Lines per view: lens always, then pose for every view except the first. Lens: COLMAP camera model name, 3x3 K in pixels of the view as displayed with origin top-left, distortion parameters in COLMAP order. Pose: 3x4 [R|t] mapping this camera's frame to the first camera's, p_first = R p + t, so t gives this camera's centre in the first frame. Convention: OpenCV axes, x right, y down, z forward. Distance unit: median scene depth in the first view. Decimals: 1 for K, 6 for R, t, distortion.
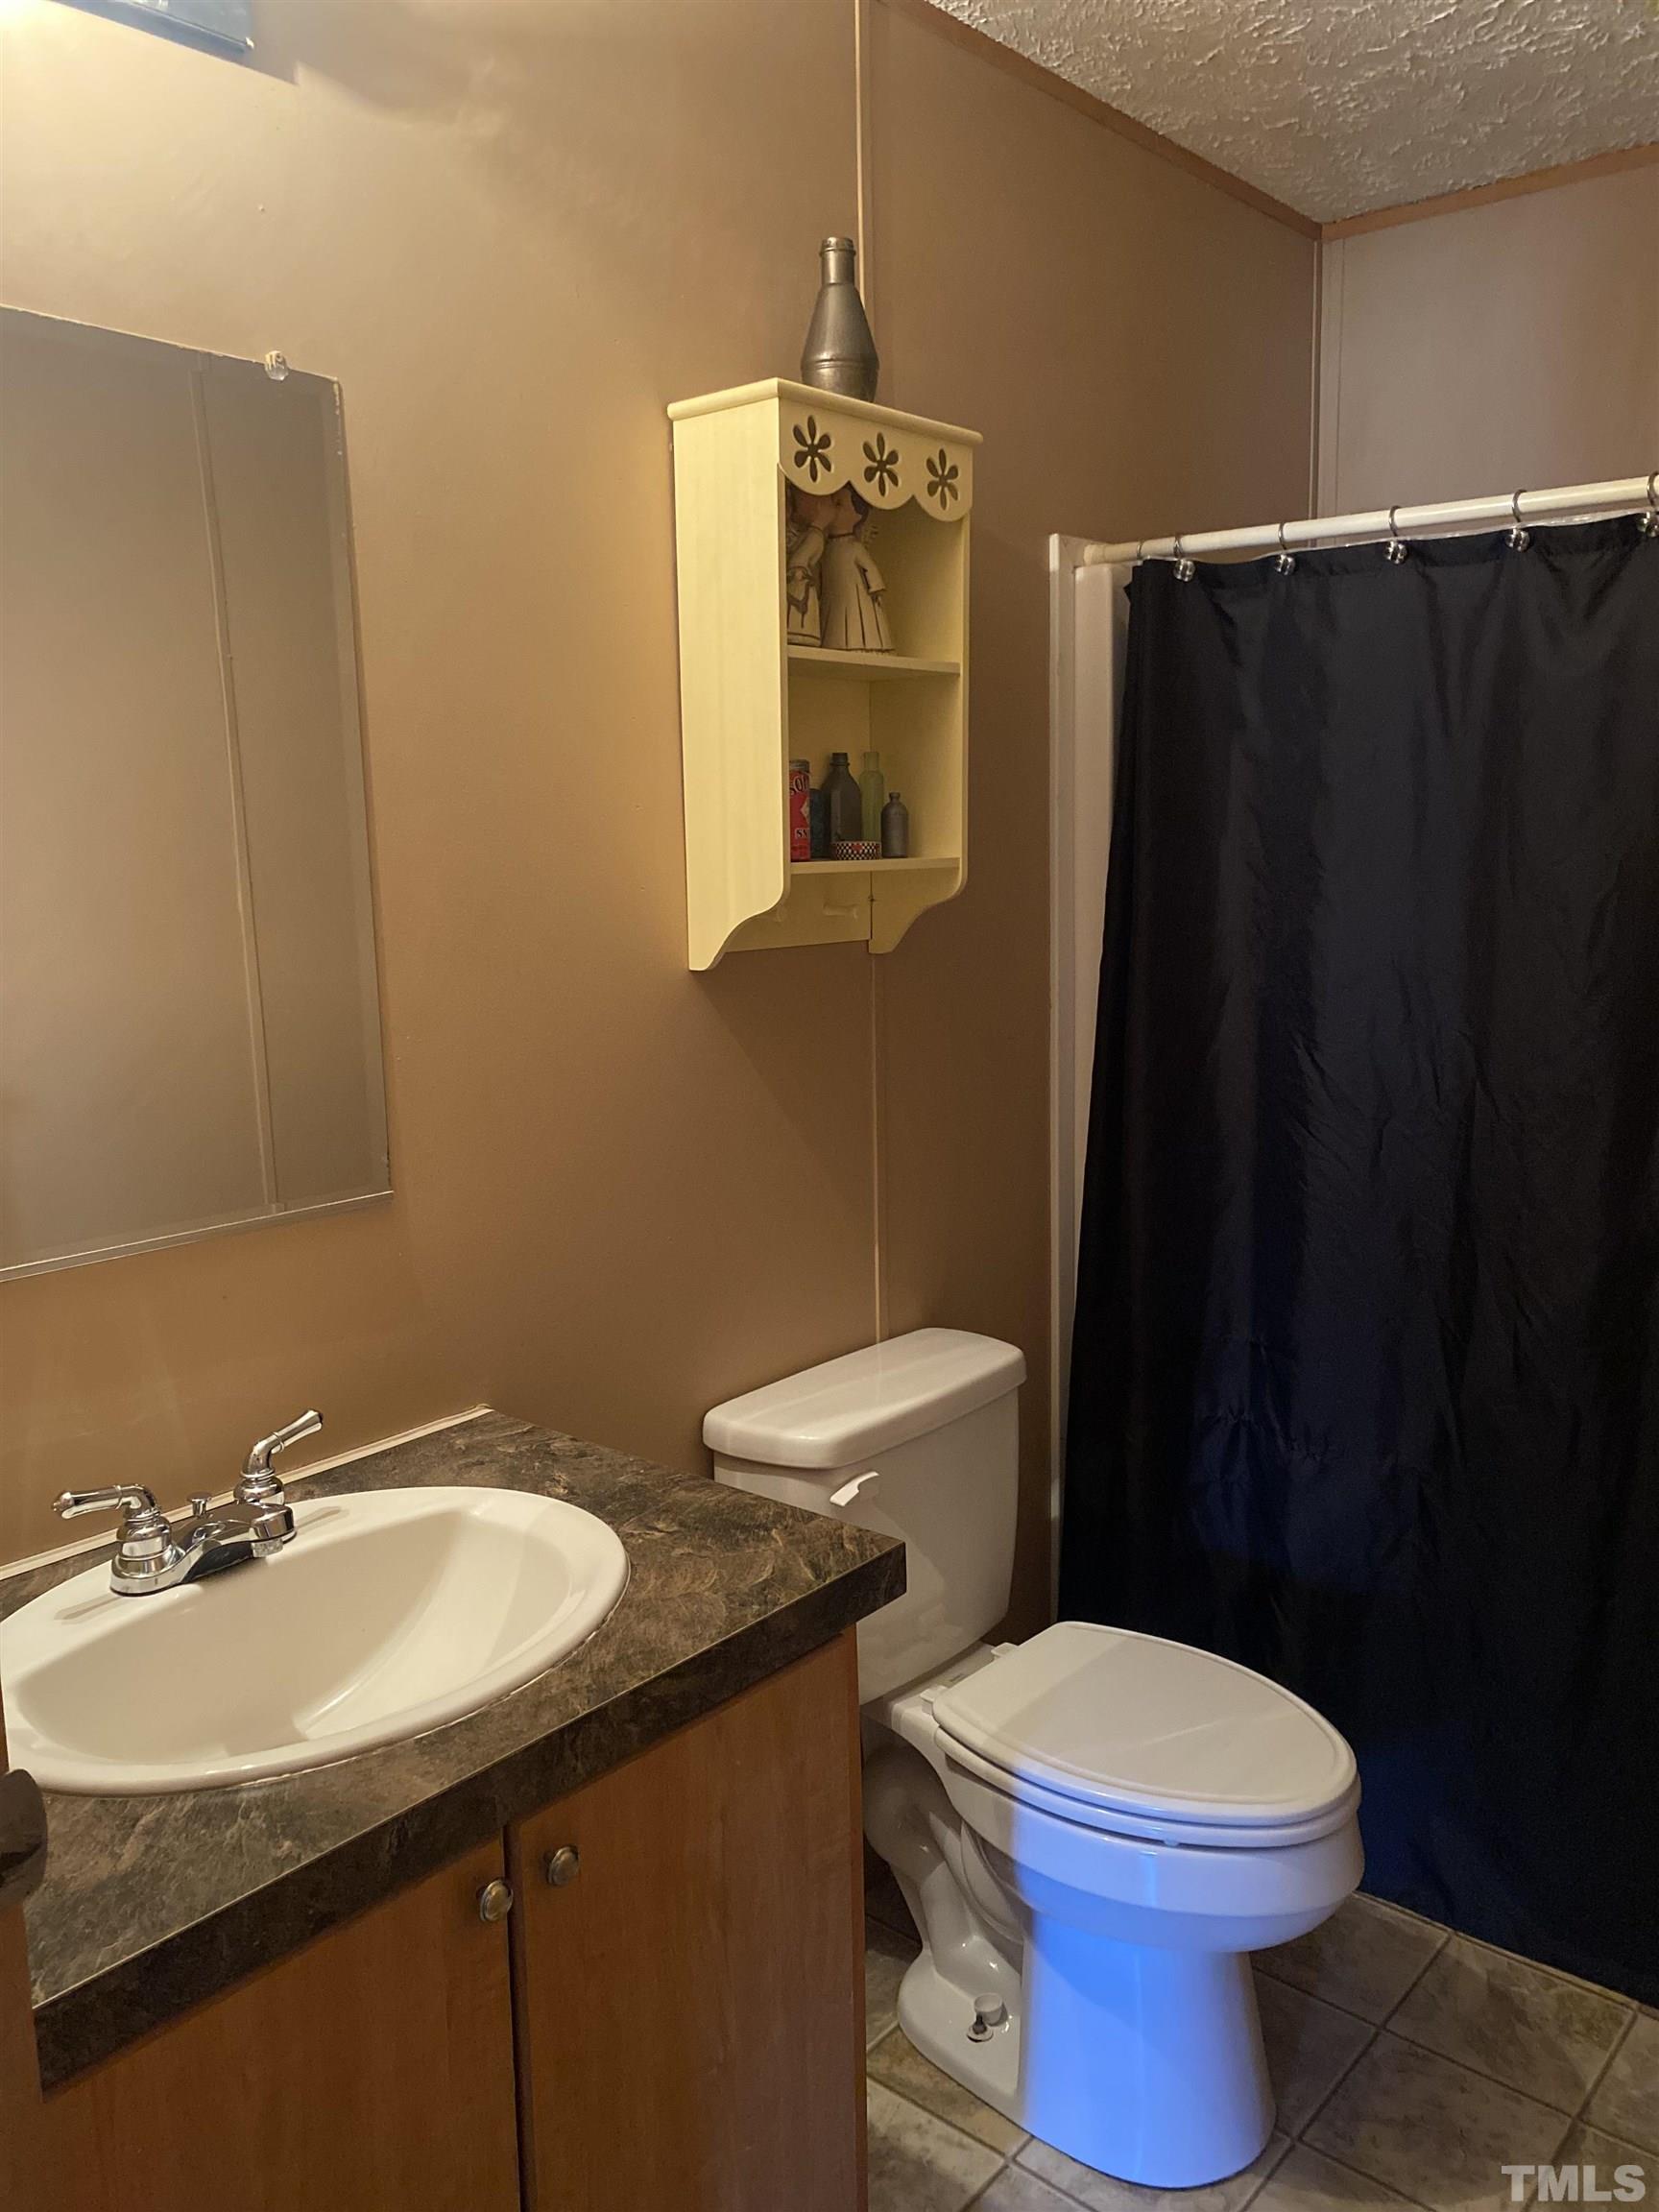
lens RADIAL K [[1705.5, 0, 827.0], [0, 1705.5, 1084.6], [0, 0, 1]] dist [0.040434, -0.035758]
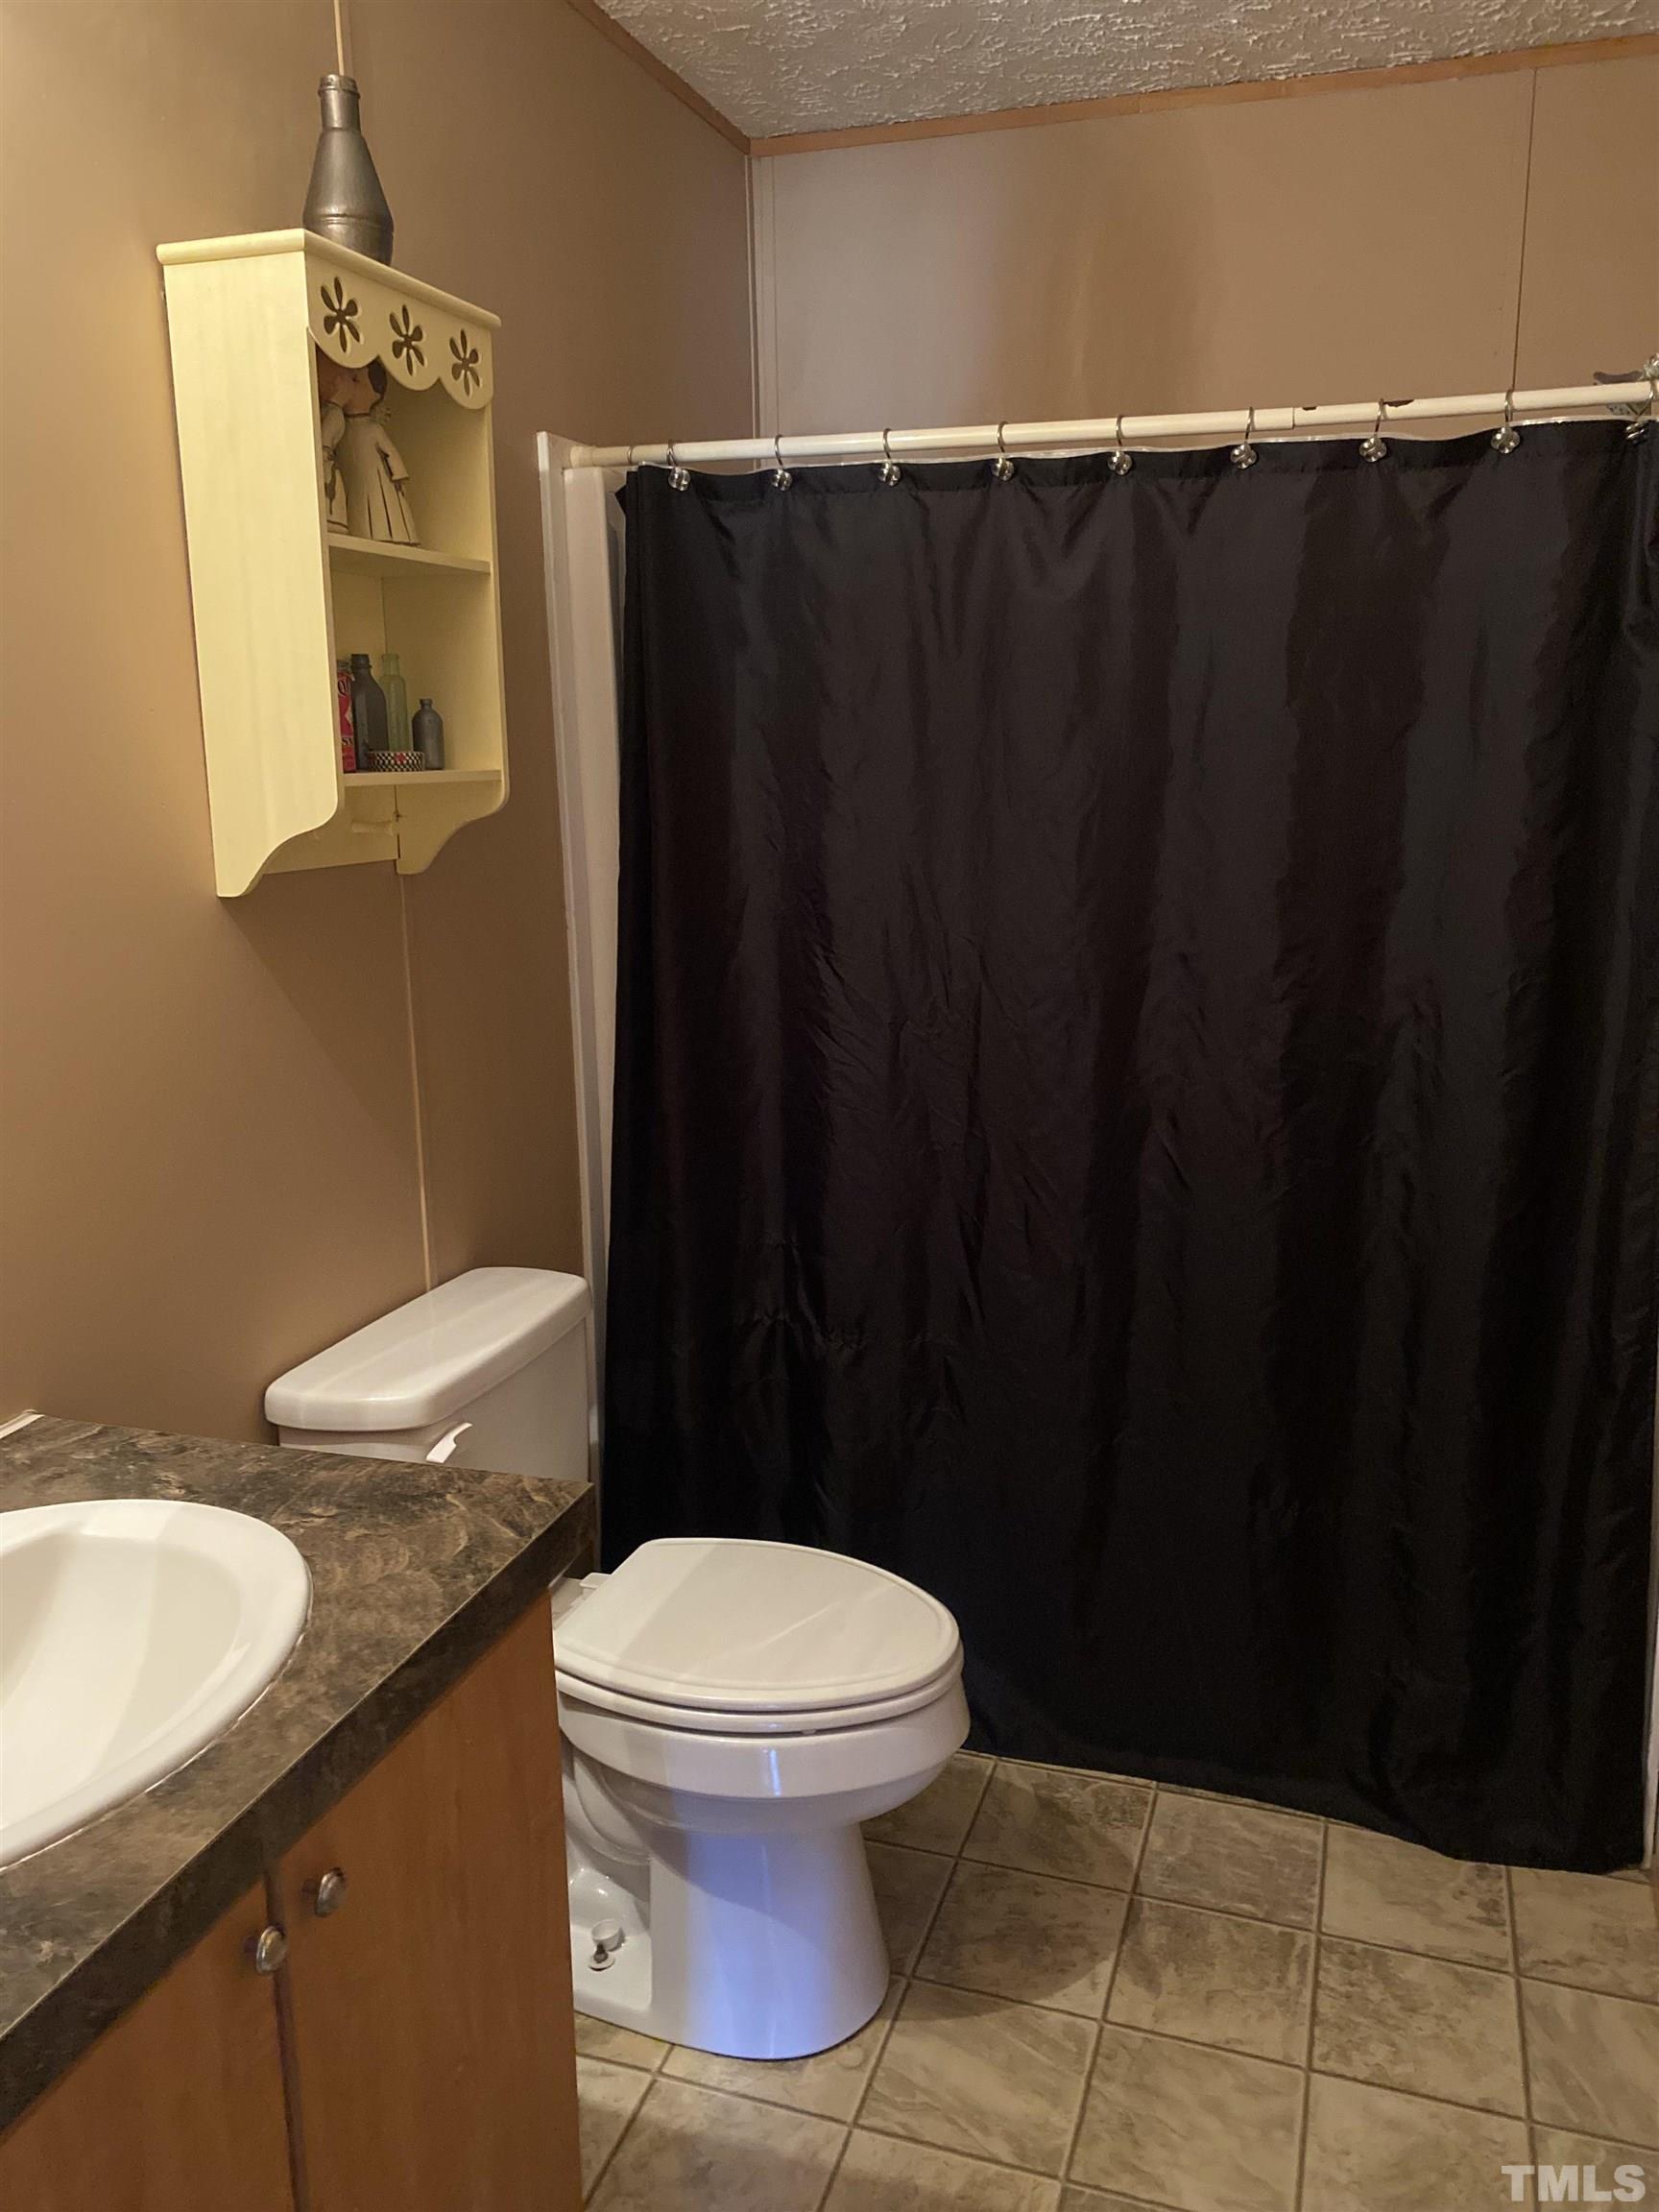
lens RADIAL K [[1705.5, 0, 871.3], [0, 1705.5, 1088.2], [0, 0, 1]] dist [0.040434, -0.035758]
pose [[0.925117, -0.072554, 0.372685, -0.104850], [0.054884, 0.996817, 0.057822, -0.001119], [-0.375694, -0.033038, 0.926155, 0.038411]]
